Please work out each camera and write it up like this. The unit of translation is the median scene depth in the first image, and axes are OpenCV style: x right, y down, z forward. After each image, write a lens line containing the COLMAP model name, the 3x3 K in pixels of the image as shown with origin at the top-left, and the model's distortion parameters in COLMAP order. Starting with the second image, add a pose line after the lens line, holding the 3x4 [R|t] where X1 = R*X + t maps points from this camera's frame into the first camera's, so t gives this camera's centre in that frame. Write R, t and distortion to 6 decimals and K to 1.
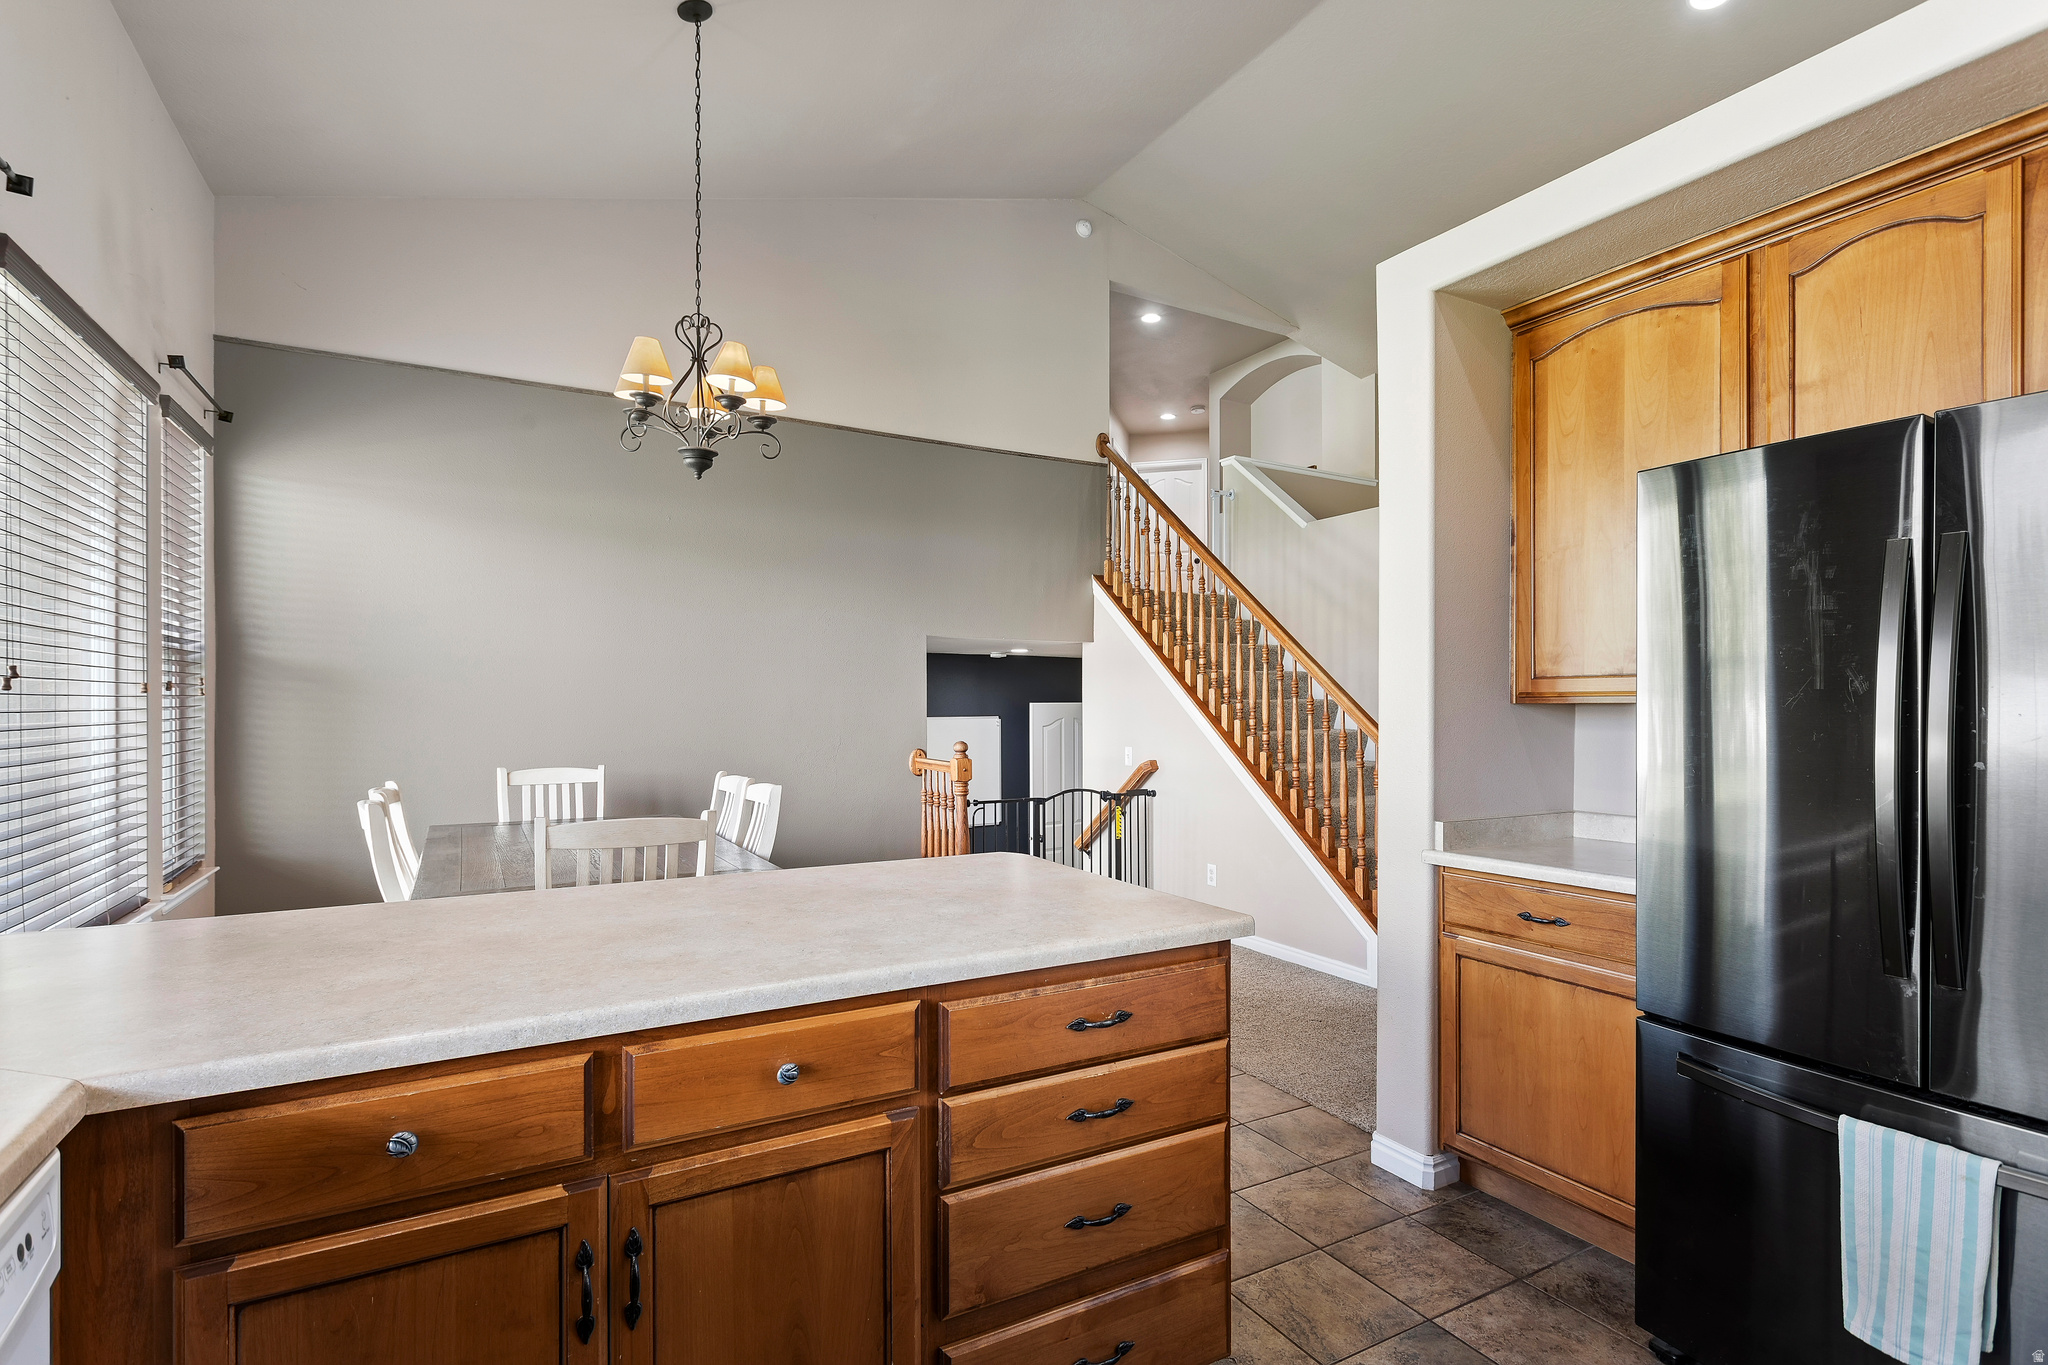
lens RADIAL K [[980.1, 0, 1010.6], [0, 980.1, 692.5], [0, 0, 1]] dist [0.002389, -0.000205]
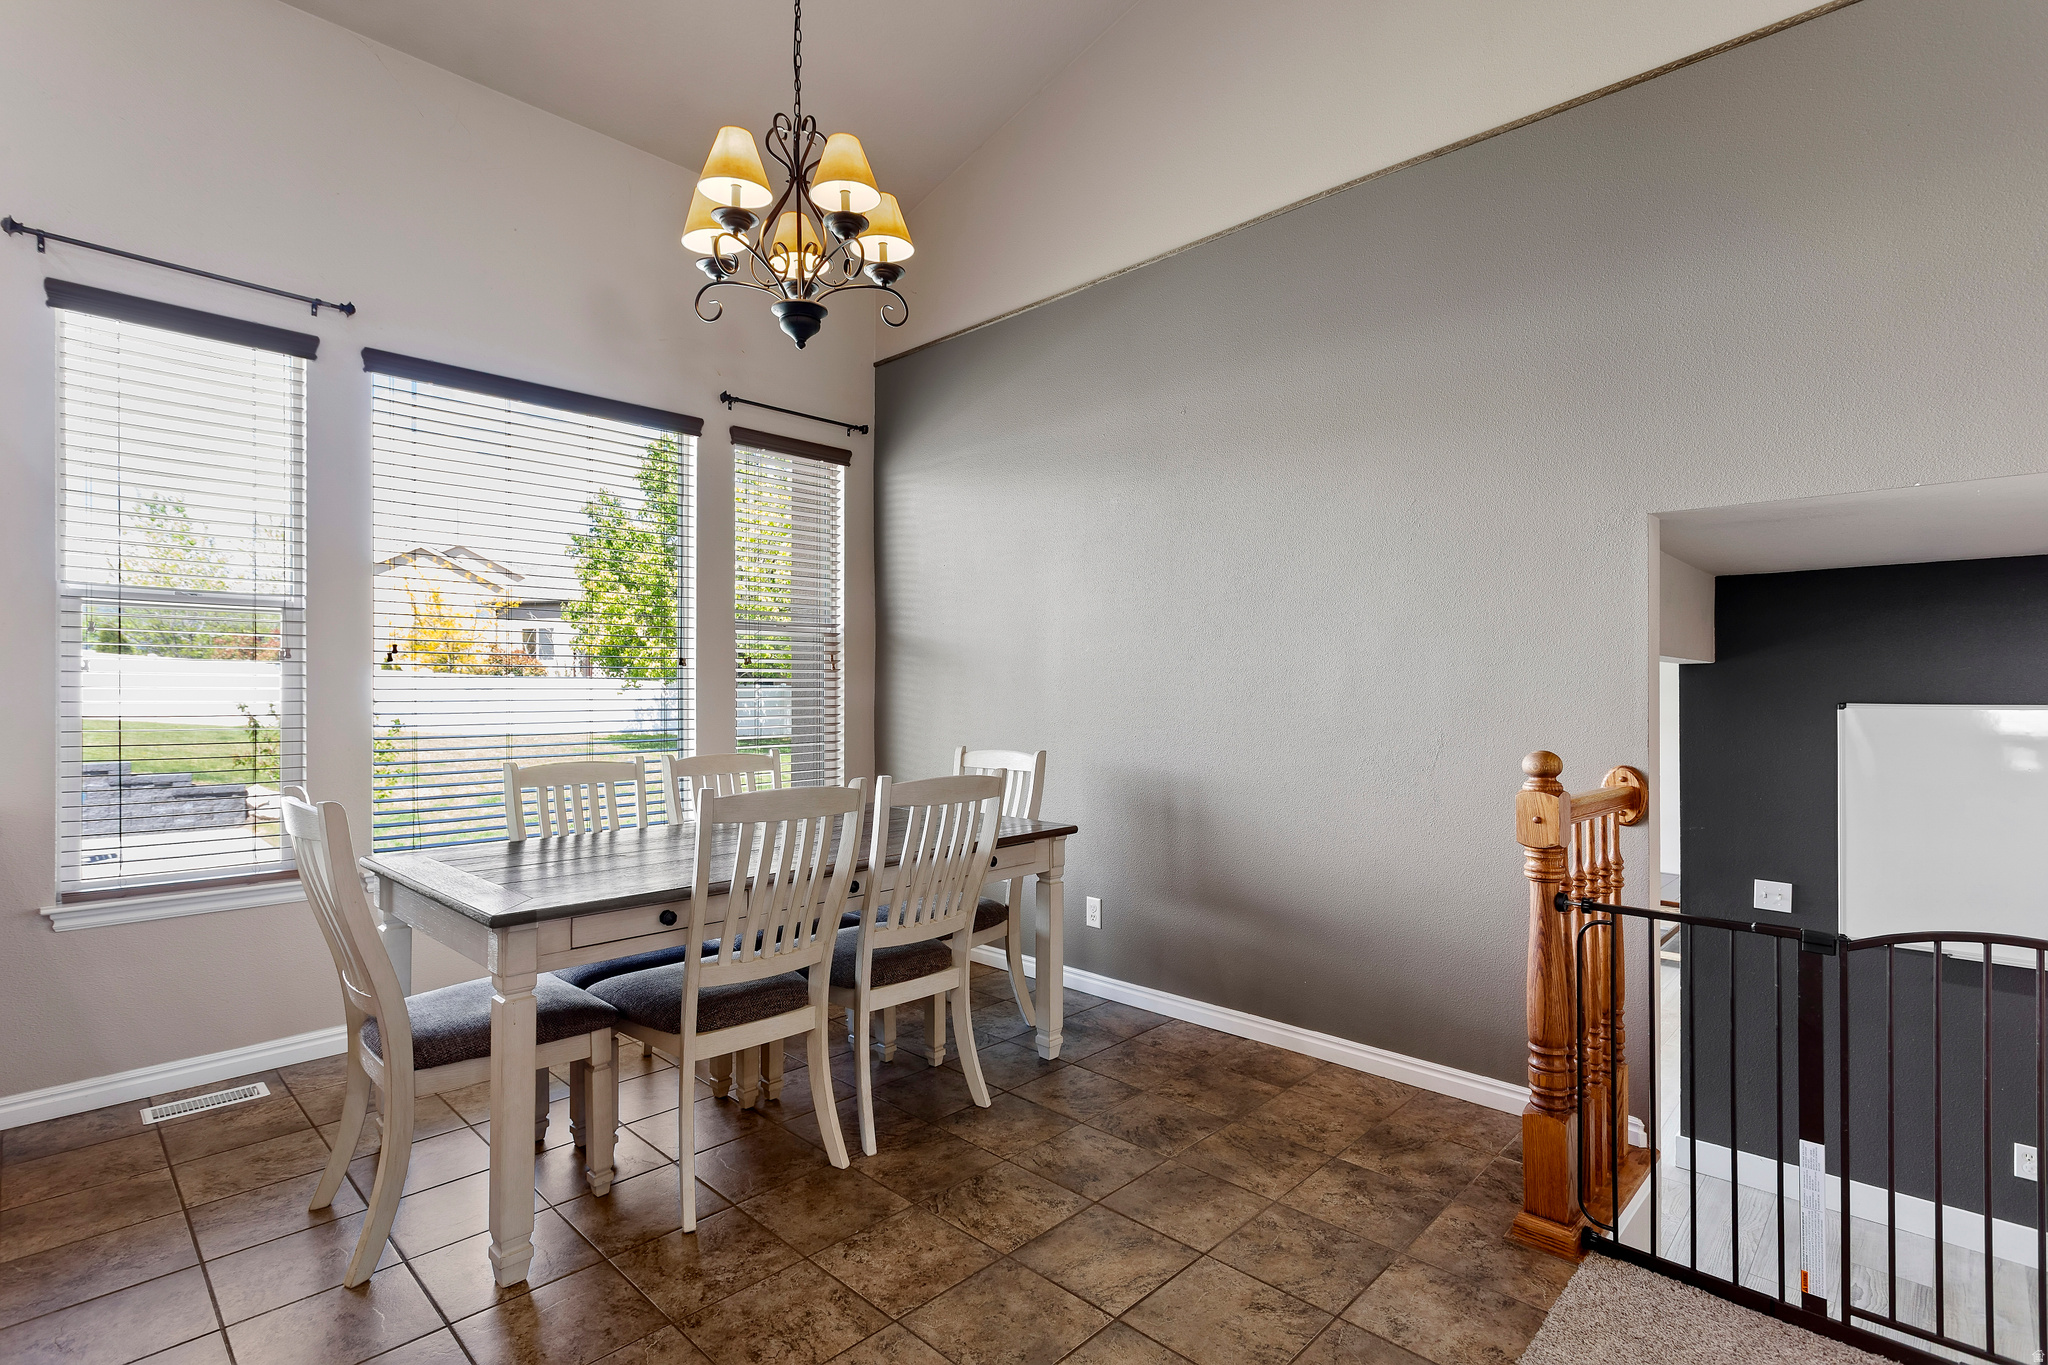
lens RADIAL K [[980.1, 0, 1009.1], [0, 980.1, 684.8], [0, 0, 1]] dist [0.002389, -0.000205]
pose [[0.282192, -0.006508, -0.959336, 0.973350], [0.009343, 0.999948, -0.004035, 0.072733], [0.959312, -0.007824, 0.282239, 2.248003]]
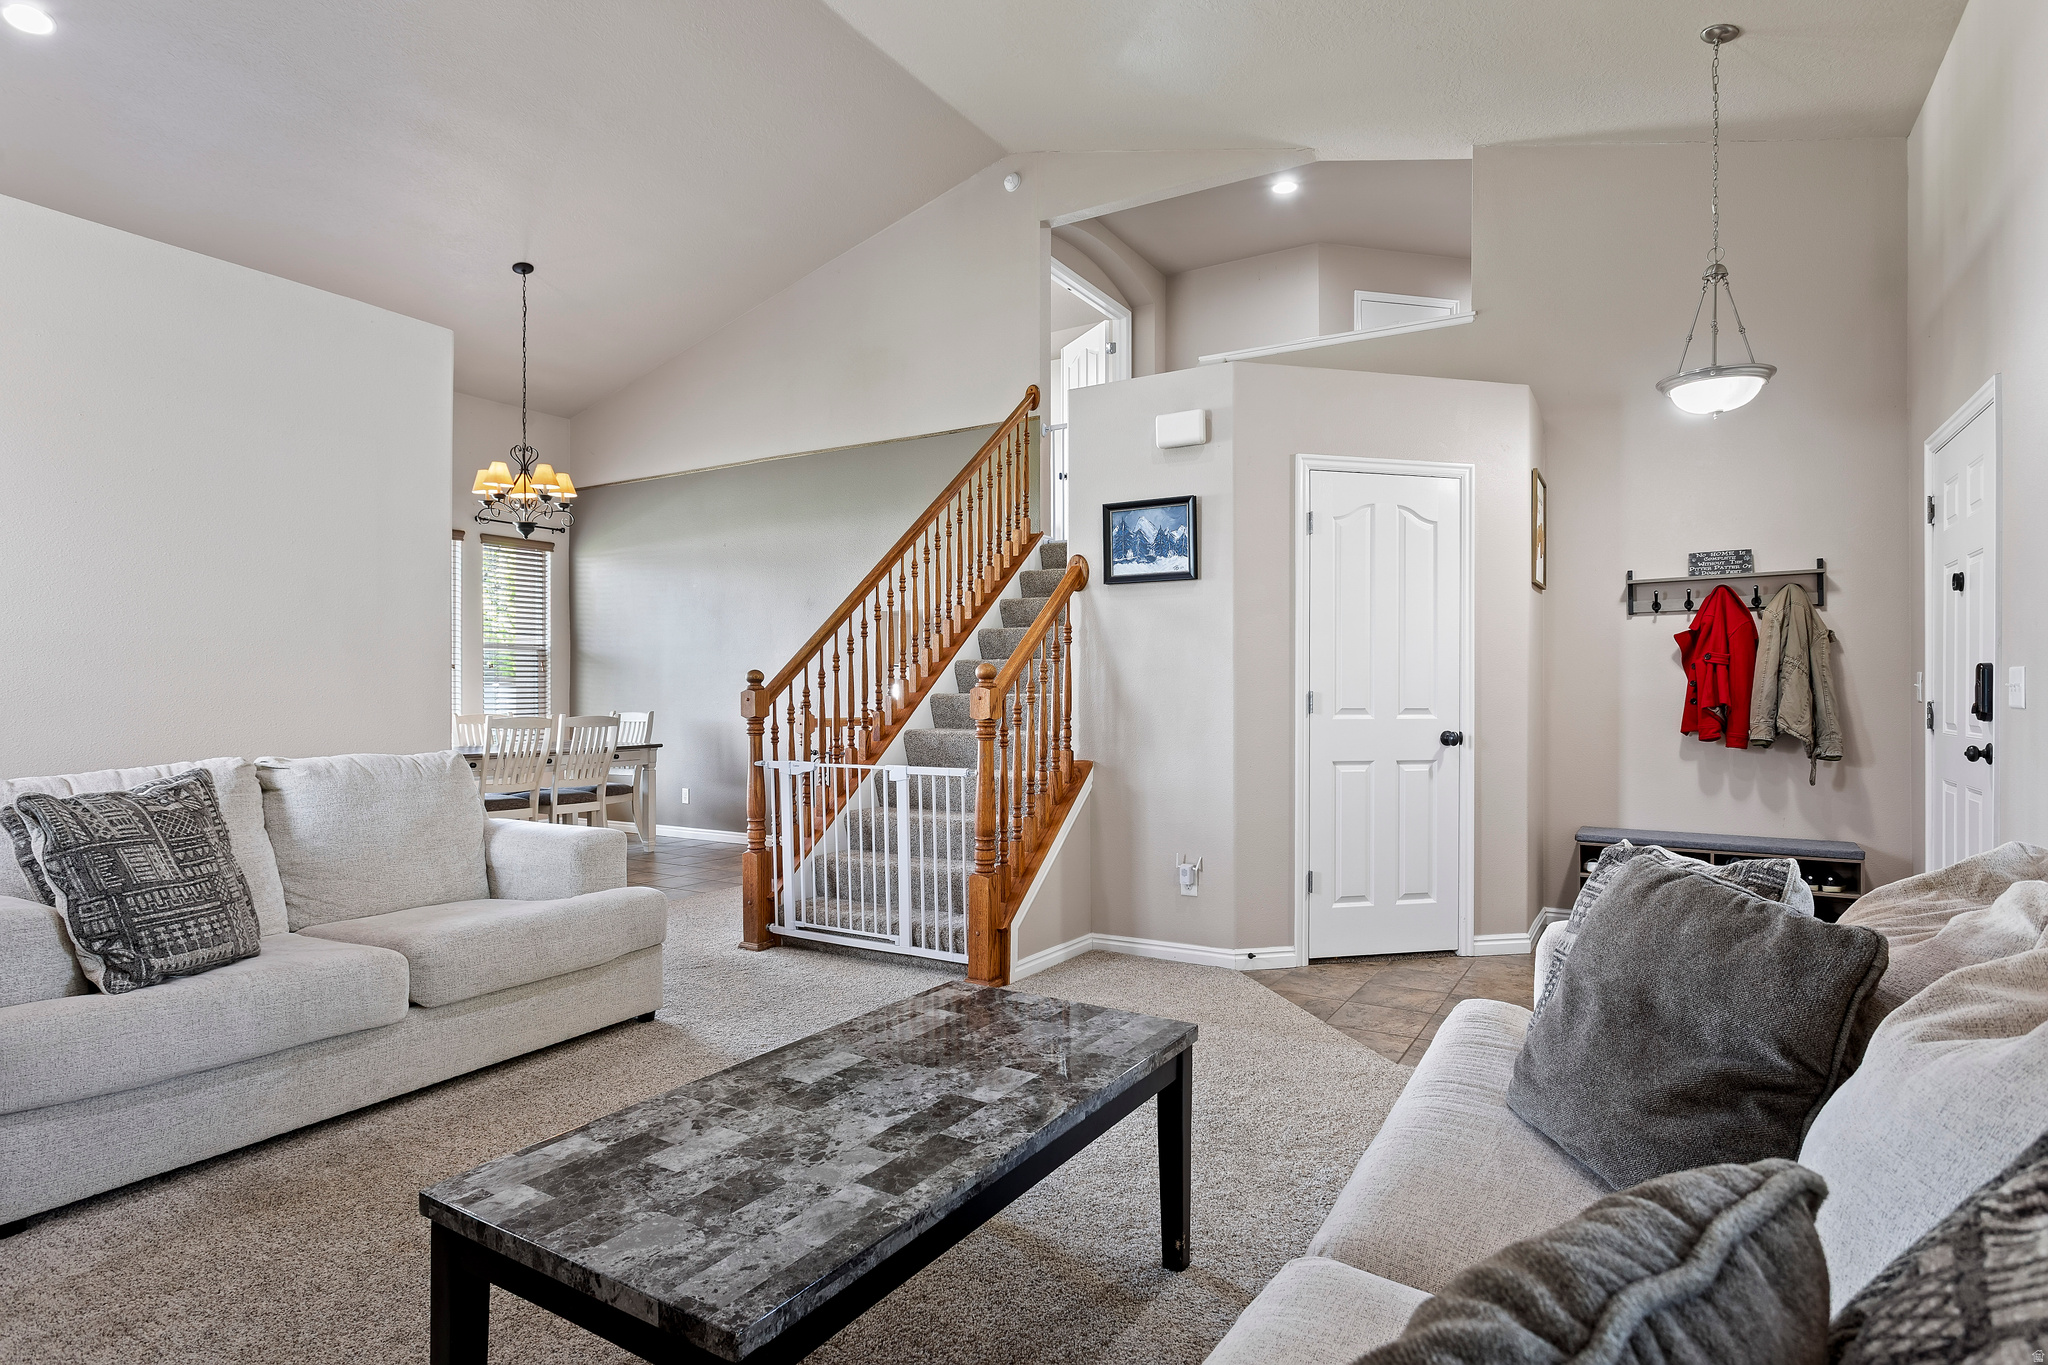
lens RADIAL K [[1079.7, 0, 1031.7], [0, 1079.7, 689.1], [0, 0, 1]] dist [-0.007000, 0.002928]
pose [[0.502213, 0.001664, -0.864742, 4.261744], [0.006853, 0.999959, 0.005904, 0.092412], [0.864717, -0.008891, 0.502181, 1.940329]]
